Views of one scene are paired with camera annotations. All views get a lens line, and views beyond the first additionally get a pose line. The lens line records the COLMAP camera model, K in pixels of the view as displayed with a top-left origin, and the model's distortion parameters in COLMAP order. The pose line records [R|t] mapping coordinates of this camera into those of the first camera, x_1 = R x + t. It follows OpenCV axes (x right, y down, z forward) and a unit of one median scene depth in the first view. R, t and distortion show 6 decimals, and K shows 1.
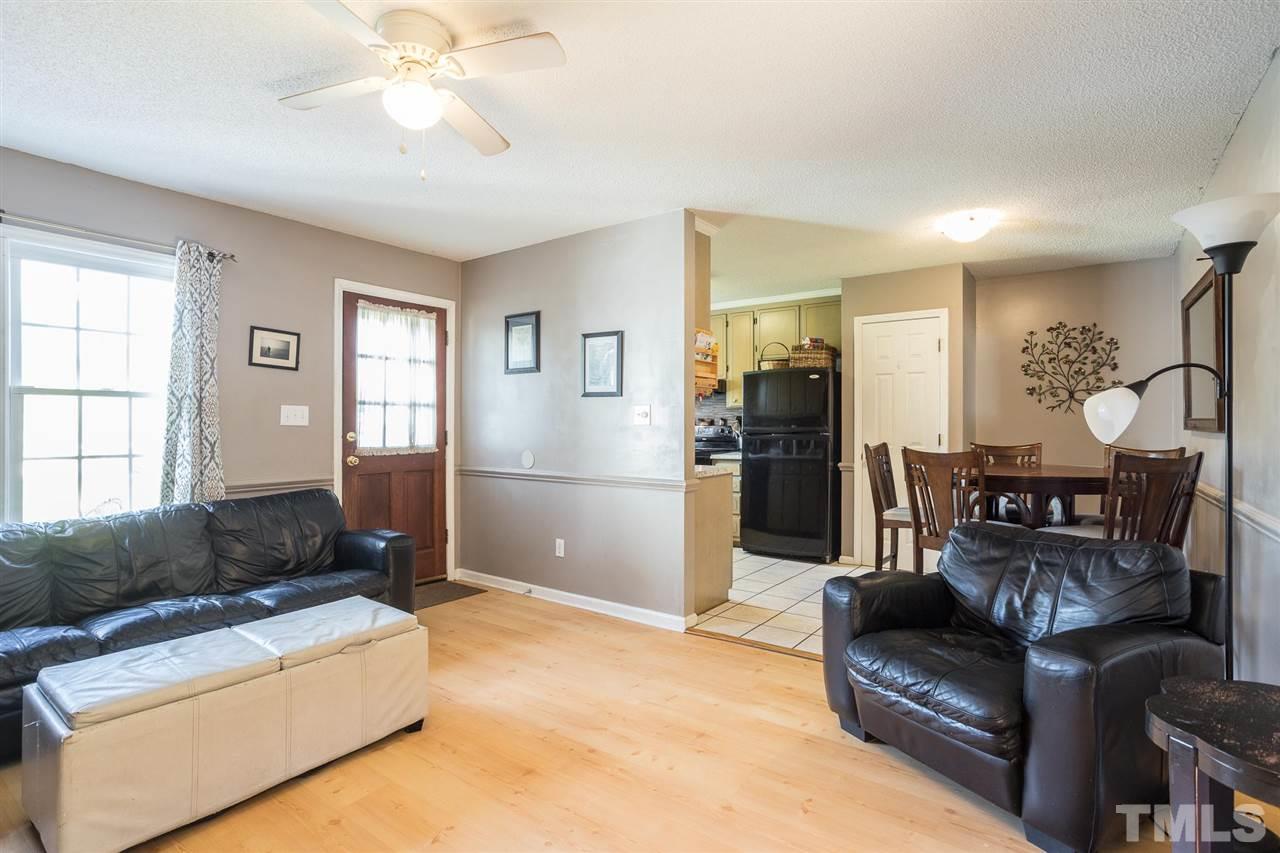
lens RADIAL K [[622.6, 0, 640.0], [0, 622.6, 426.5], [0, 0, 1]] dist [-0.054114, 0.036971]
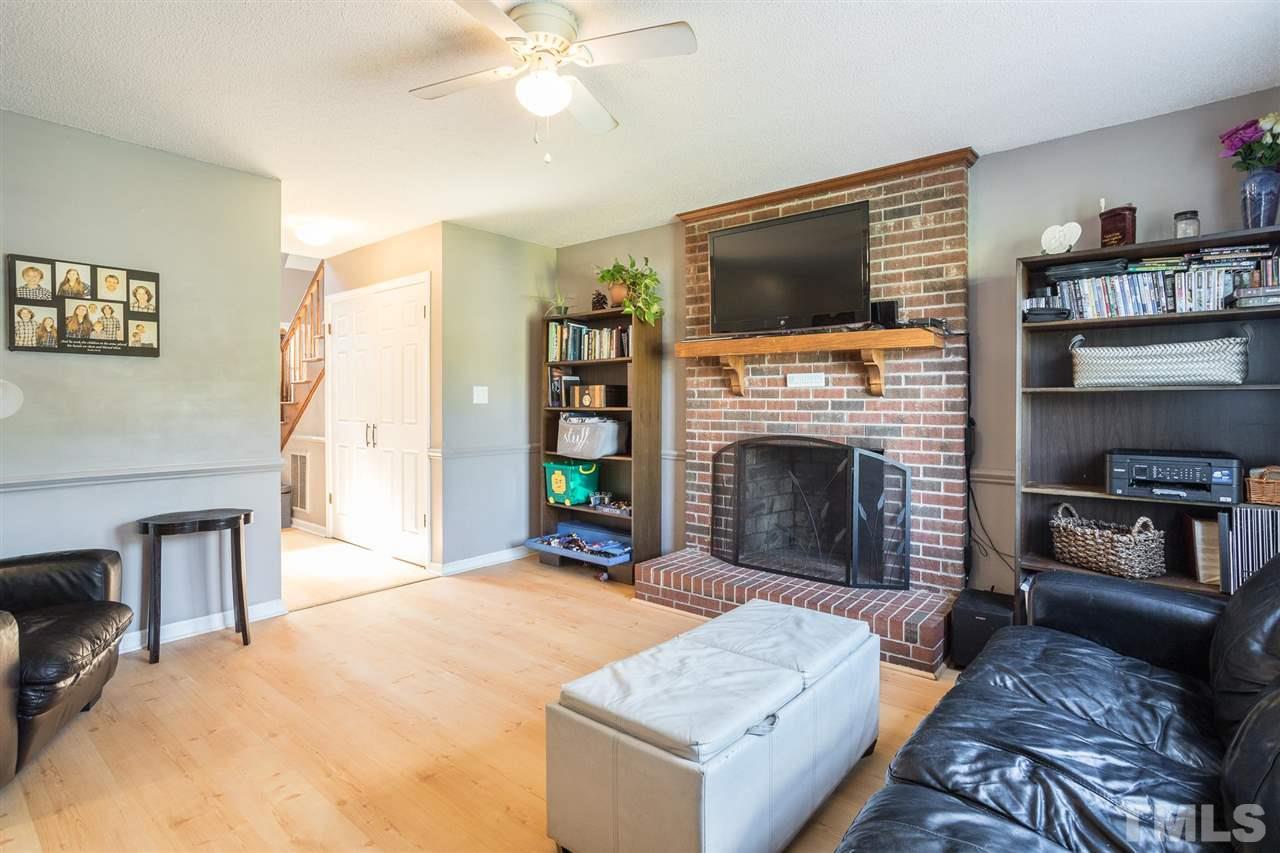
lens RADIAL K [[627.7, 0, 639.7], [0, 627.7, 403.5], [0, 0, 1]] dist [-0.058262, 0.040387]
pose [[-0.998590, 0.000120, 0.053078, -0.310400], [0.000246, 0.999997, 0.002367, -0.003967], [-0.053077, 0.002376, -0.998588, 1.081211]]
